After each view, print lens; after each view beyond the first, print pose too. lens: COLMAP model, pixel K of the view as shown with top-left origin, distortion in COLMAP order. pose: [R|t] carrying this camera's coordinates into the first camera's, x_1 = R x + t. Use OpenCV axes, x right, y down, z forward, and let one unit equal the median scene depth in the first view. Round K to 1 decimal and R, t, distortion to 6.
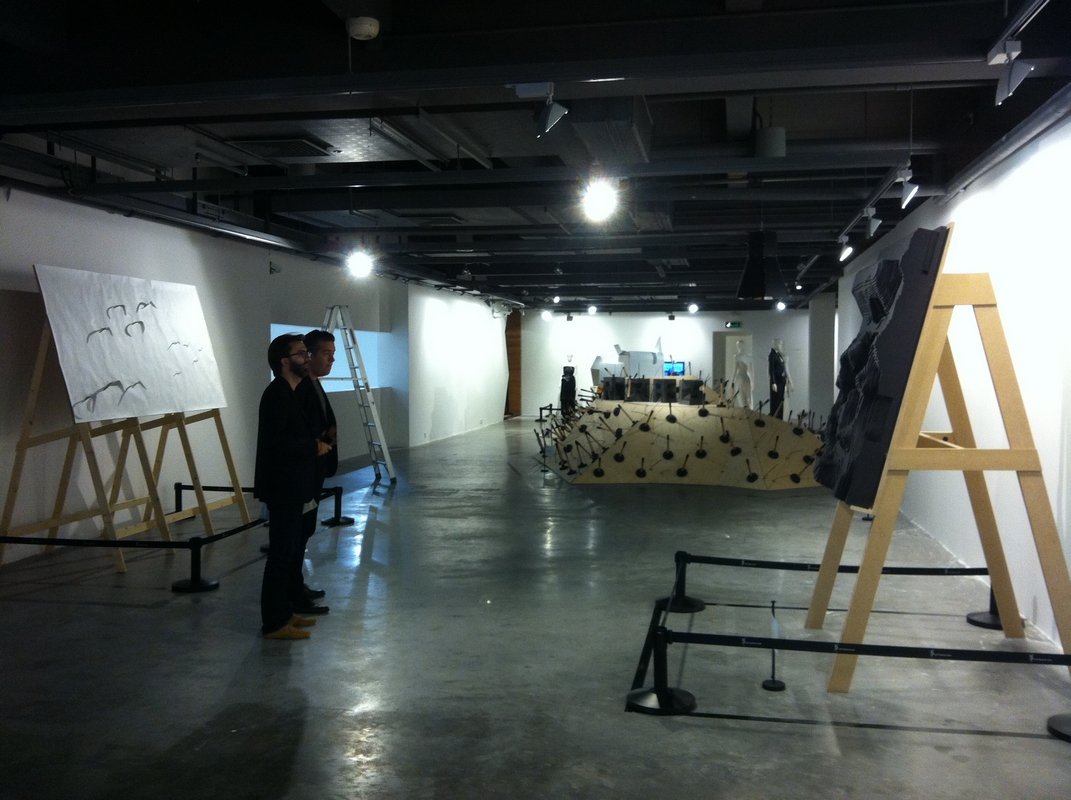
lens RADIAL K [[981.9, 0, 539.2], [0, 981.9, 394.0], [0, 0, 1]] dist [0.126202, -0.293414]
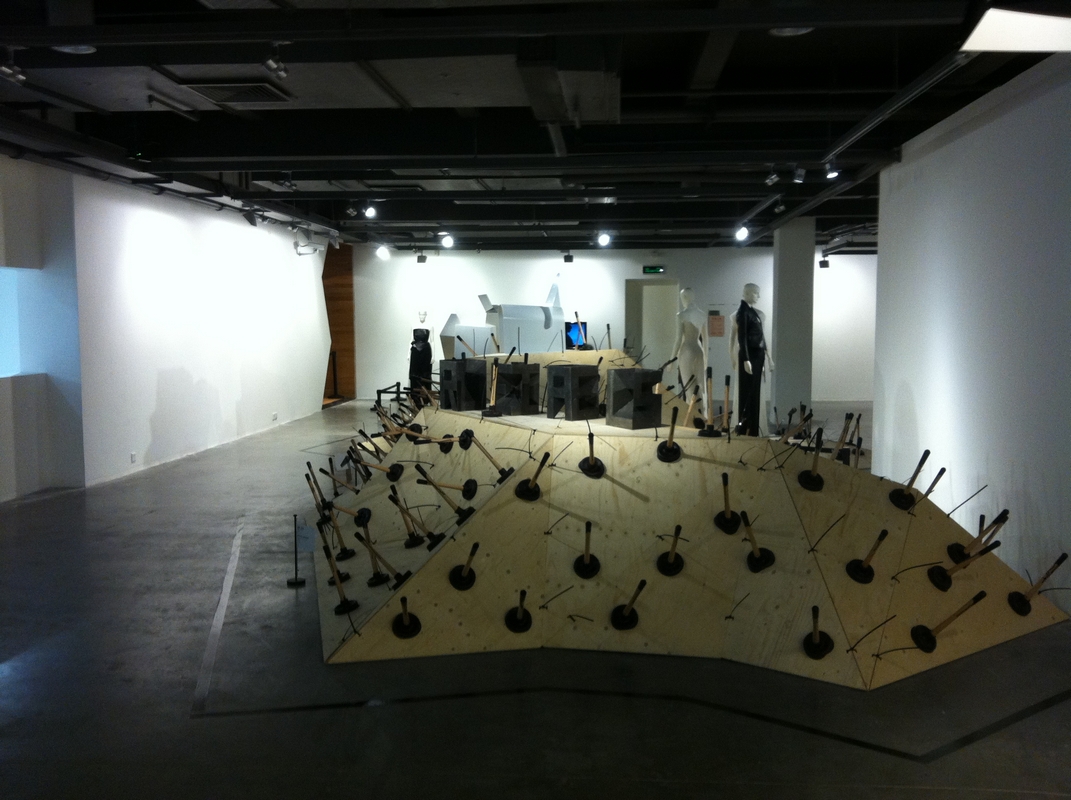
lens RADIAL K [[981.9, 0, 539.2], [0, 981.9, 394.0], [0, 0, 1]] dist [0.126202, -0.293414]
pose [[0.993466, -0.010381, 0.113657, 0.058473], [0.005560, 0.999074, 0.042653, -0.020146], [-0.113994, -0.041743, 0.992604, 0.528509]]
